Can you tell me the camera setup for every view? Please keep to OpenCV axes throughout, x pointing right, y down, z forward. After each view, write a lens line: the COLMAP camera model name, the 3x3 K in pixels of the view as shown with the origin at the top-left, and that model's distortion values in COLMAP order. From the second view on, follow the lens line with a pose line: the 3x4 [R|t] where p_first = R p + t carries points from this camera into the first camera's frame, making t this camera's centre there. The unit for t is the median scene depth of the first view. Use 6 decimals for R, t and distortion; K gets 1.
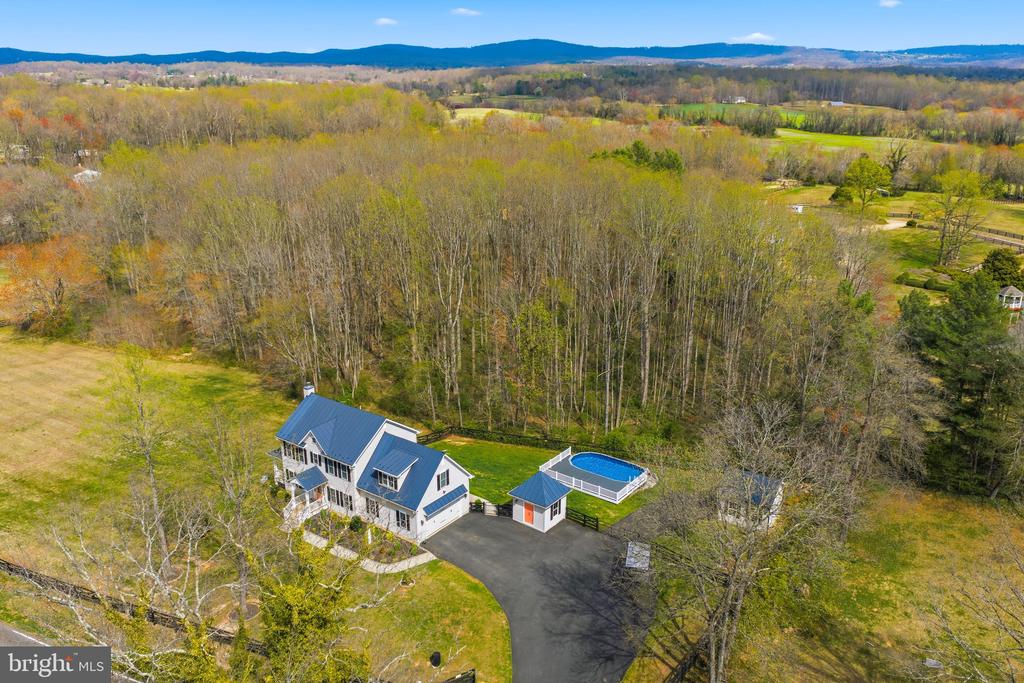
lens RADIAL K [[847.4, 0, 515.5], [0, 847.4, 344.8], [0, 0, 1]] dist [0.018983, -0.016491]
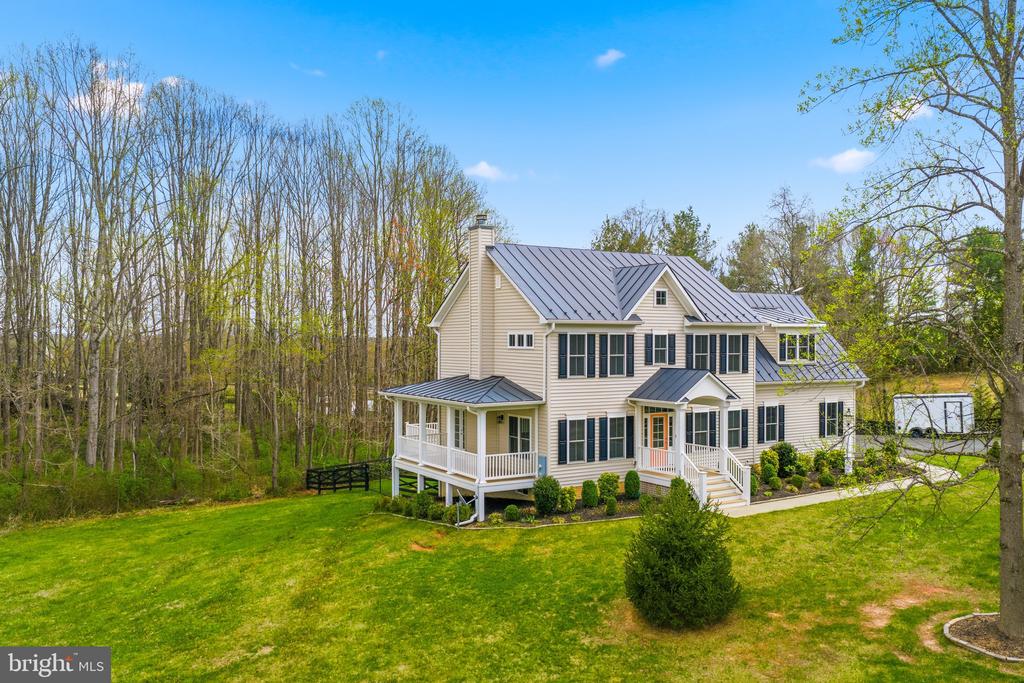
lens RADIAL K [[847.4, 0, 509.8], [0, 847.4, 344.9], [0, 0, 1]] dist [0.018983, -0.016491]
pose [[0.367702, -0.001676, 0.929942, -0.653015], [0.298072, 0.947450, -0.116150, 0.162552], [-0.880879, 0.319898, 0.348879, 0.951705]]
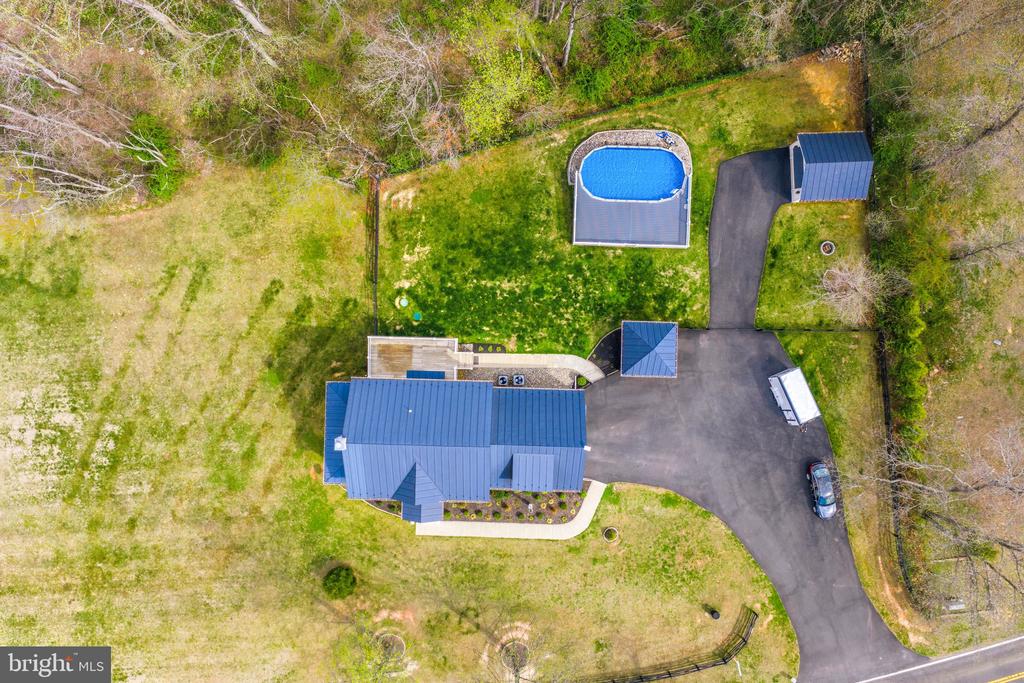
lens RADIAL K [[847.4, 0, 511.9], [0, 847.4, 340.8], [0, 0, 1]] dist [0.018983, -0.016491]
pose [[0.816042, -0.577932, -0.008347, -0.073656], [0.192379, 0.257965, 0.946808, -0.685065], [-0.545037, -0.774241, 0.321692, 0.826743]]
